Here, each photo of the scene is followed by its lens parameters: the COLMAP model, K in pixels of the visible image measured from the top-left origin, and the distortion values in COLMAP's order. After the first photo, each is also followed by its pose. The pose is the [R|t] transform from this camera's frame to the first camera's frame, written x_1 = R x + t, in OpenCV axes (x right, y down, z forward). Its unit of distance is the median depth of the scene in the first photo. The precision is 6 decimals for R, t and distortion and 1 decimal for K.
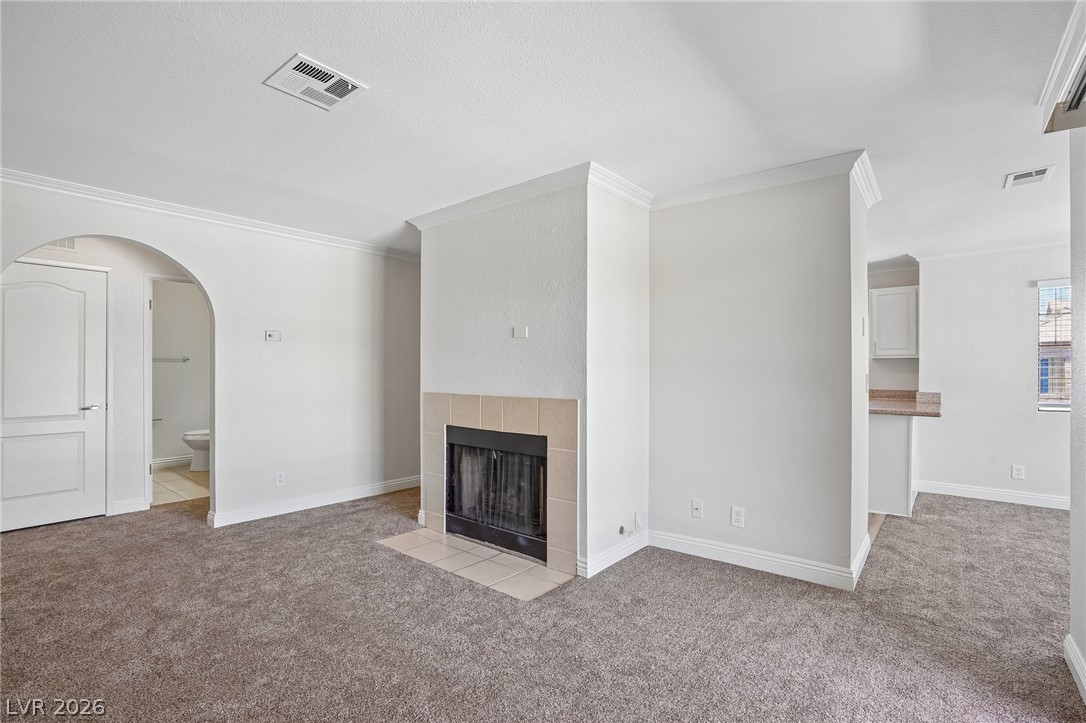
lens RADIAL K [[526.2, 0, 541.5], [0, 526.2, 369.8], [0, 0, 1]] dist [-0.042251, 0.033467]
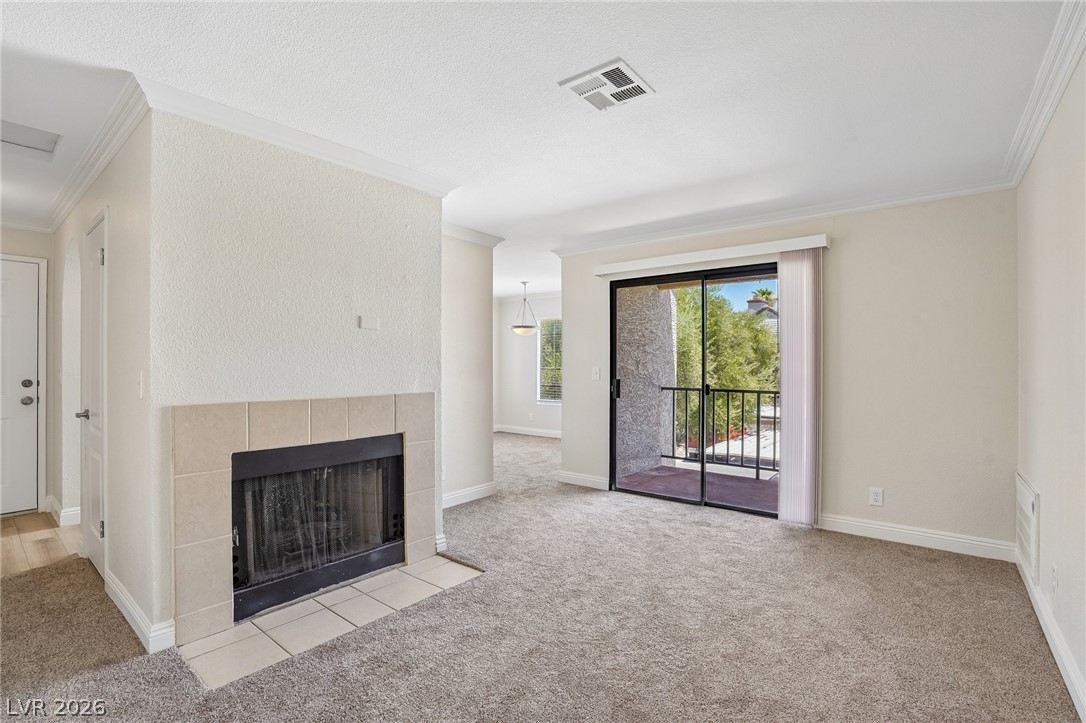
lens RADIAL K [[510.4, 0, 544.2], [0, 510.4, 365.3], [0, 0, 1]] dist [-0.069362, 0.030413]
pose [[-0.029565, -0.000853, 0.999562, -0.929221], [0.005314, 0.999985, 0.001010, 0.000941], [-0.999549, 0.005342, -0.029560, 0.757744]]
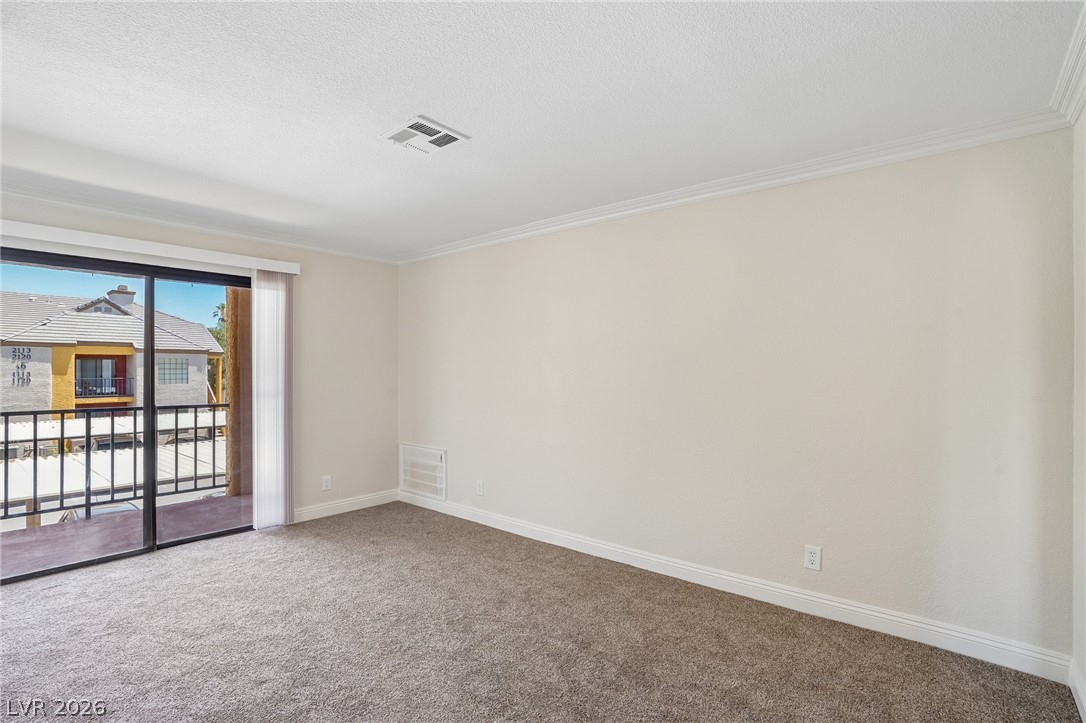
lens RADIAL K [[510.4, 0, 544.2], [0, 510.4, 365.3], [0, 0, 1]] dist [-0.069362, 0.030413]
pose [[-0.999841, 0.000036, -0.017813, -0.441422], [0.000117, 0.999989, -0.004589, -0.023288], [0.017813, -0.004590, -0.999831, 1.387849]]
